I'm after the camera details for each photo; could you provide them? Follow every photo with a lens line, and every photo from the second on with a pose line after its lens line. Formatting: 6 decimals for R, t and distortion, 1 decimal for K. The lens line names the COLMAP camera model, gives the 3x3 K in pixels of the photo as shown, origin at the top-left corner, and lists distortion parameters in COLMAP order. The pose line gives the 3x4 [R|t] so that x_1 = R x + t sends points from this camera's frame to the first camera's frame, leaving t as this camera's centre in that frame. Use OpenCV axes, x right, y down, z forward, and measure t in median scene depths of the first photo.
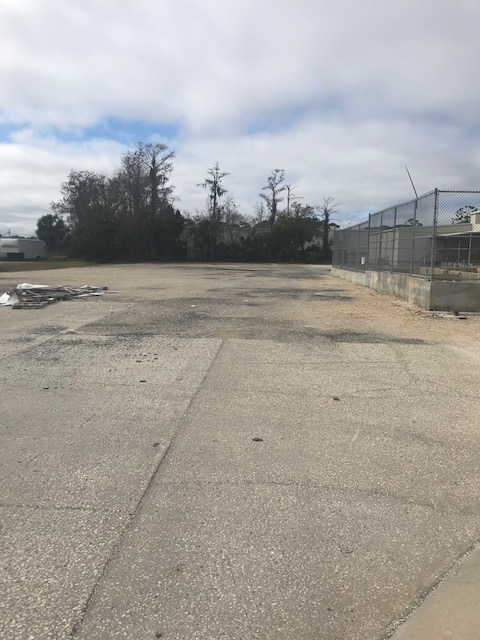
lens RADIAL K [[520.4, 0, 233.7], [0, 520.4, 290.8], [0, 0, 1]] dist [0.028637, -0.018651]
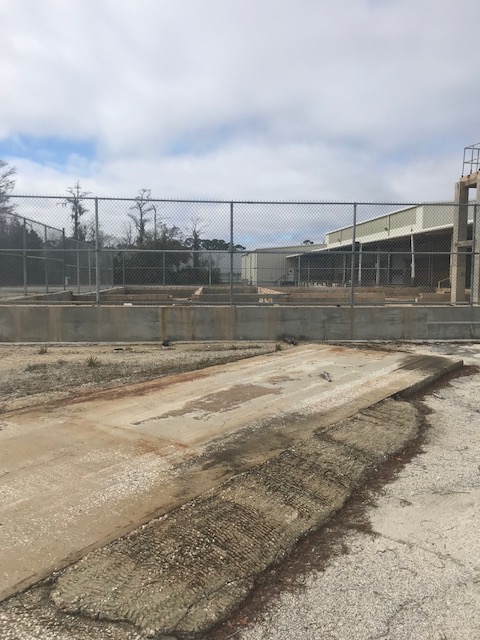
lens RADIAL K [[520.4, 0, 240.3], [0, 520.4, 320.9], [0, 0, 1]] dist [0.028637, -0.018651]
pose [[0.992759, -0.019634, 0.118506, 0.145023], [0.017790, 0.999704, 0.016603, 0.000343], [-0.118797, -0.014375, 0.992814, 0.010867]]
